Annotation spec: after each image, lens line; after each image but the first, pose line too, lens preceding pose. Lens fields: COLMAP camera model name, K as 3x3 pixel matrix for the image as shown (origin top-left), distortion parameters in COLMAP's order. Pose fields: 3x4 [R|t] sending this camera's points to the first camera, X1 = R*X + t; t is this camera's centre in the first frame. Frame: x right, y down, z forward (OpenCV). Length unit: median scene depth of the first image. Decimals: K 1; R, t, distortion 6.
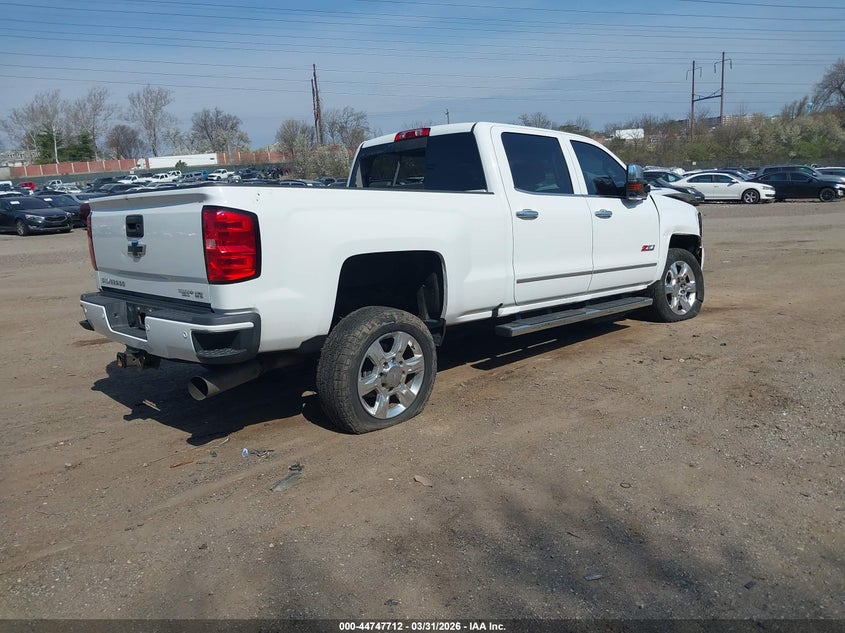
lens RADIAL K [[699.1, 0, 410.5], [0, 699.1, 316.9], [0, 0, 1]] dist [-0.002088, 0.000630]
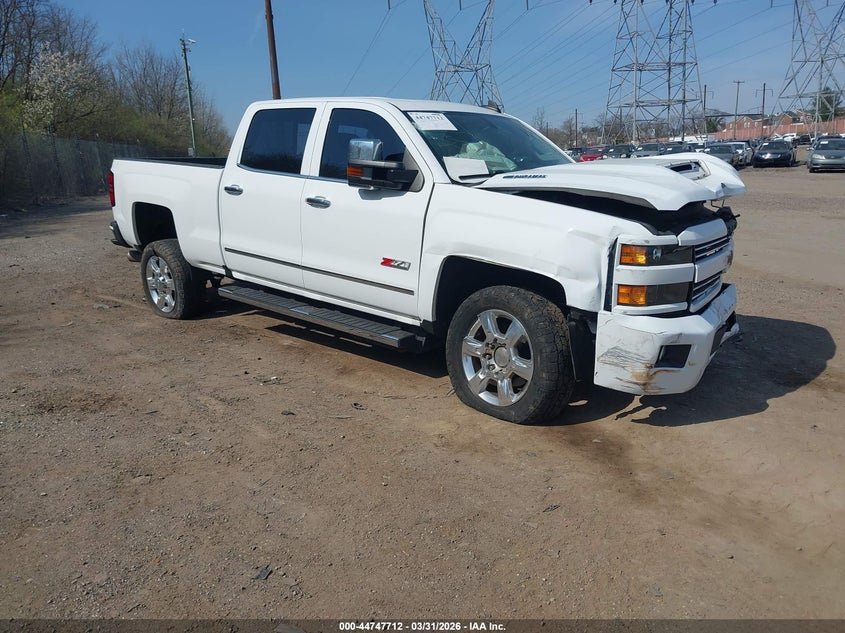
lens RADIAL K [[699.1, 0, 410.5], [0, 699.1, 316.9], [0, 0, 1]] dist [-0.002088, 0.000630]
pose [[0.029371, 0.275154, -0.960951, 1.134203], [-0.158094, 0.950544, 0.267342, -0.262873], [0.986987, 0.144069, 0.071419, 1.102301]]
